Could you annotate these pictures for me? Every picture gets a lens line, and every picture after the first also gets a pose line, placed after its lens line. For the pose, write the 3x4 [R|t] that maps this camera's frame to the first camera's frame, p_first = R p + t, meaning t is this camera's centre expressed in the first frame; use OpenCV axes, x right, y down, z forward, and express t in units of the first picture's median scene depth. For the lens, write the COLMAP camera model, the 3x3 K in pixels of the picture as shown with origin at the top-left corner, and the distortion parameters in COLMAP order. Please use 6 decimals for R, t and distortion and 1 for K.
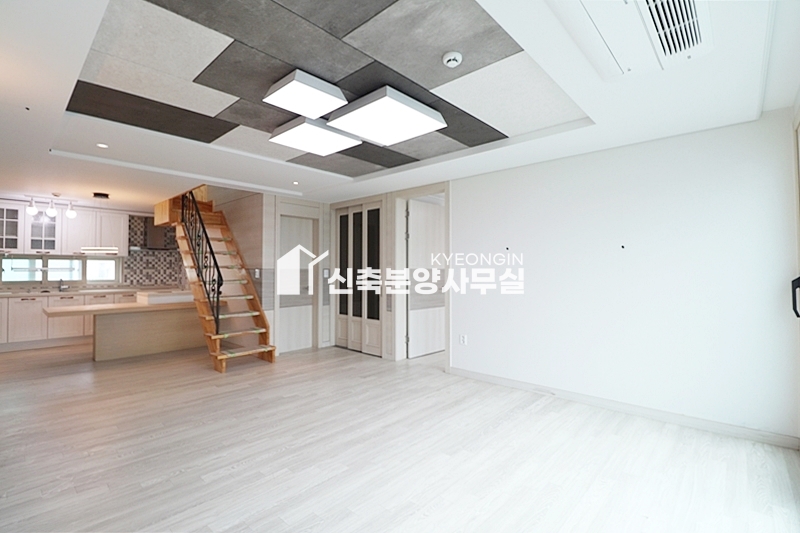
lens RADIAL K [[369.5, 0, 403.8], [0, 369.5, 260.7], [0, 0, 1]] dist [-0.003476, -0.012369]
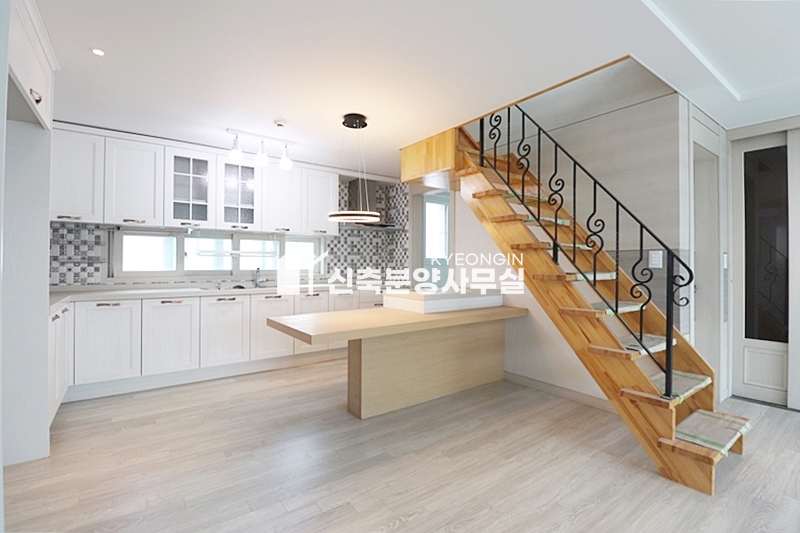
lens RADIAL K [[369.5, 0, 403.8], [0, 369.5, 260.7], [0, 0, 1]] dist [-0.003476, -0.012369]
pose [[0.982102, 0.006600, -0.188236, -0.743066], [-0.002763, 0.999783, 0.020642, 0.029870], [0.188332, -0.019752, 0.981907, 0.517879]]
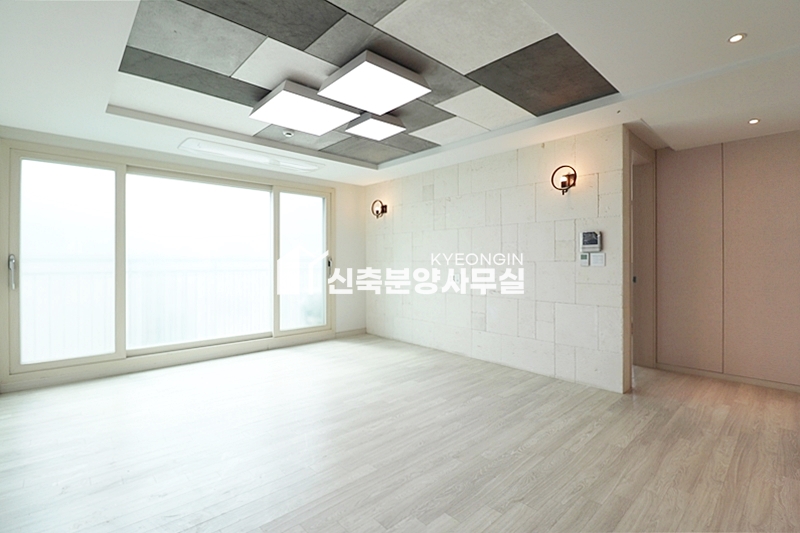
lens RADIAL K [[369.5, 0, 403.8], [0, 369.5, 260.7], [0, 0, 1]] dist [-0.003476, -0.012369]
pose [[-0.996451, 0.002561, 0.084131, -0.244827], [0.000517, 0.999704, -0.024310, 0.042490], [-0.084168, -0.024180, -0.996158, 1.177430]]
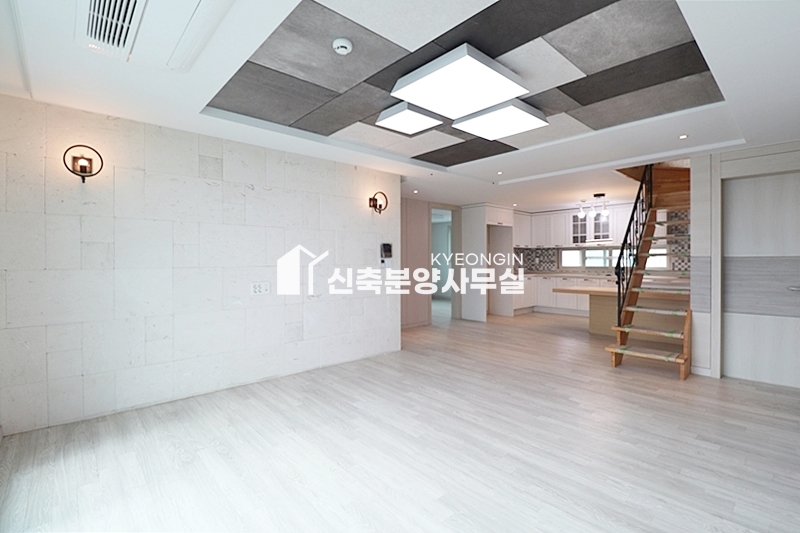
lens RADIAL K [[369.5, 0, 403.8], [0, 369.5, 260.7], [0, 0, 1]] dist [-0.003476, -0.012369]
pose [[-0.092692, 0.006528, -0.995673, 0.486071], [0.027637, 0.999610, 0.003981, 0.012357], [0.995311, -0.027149, -0.092837, 0.545976]]
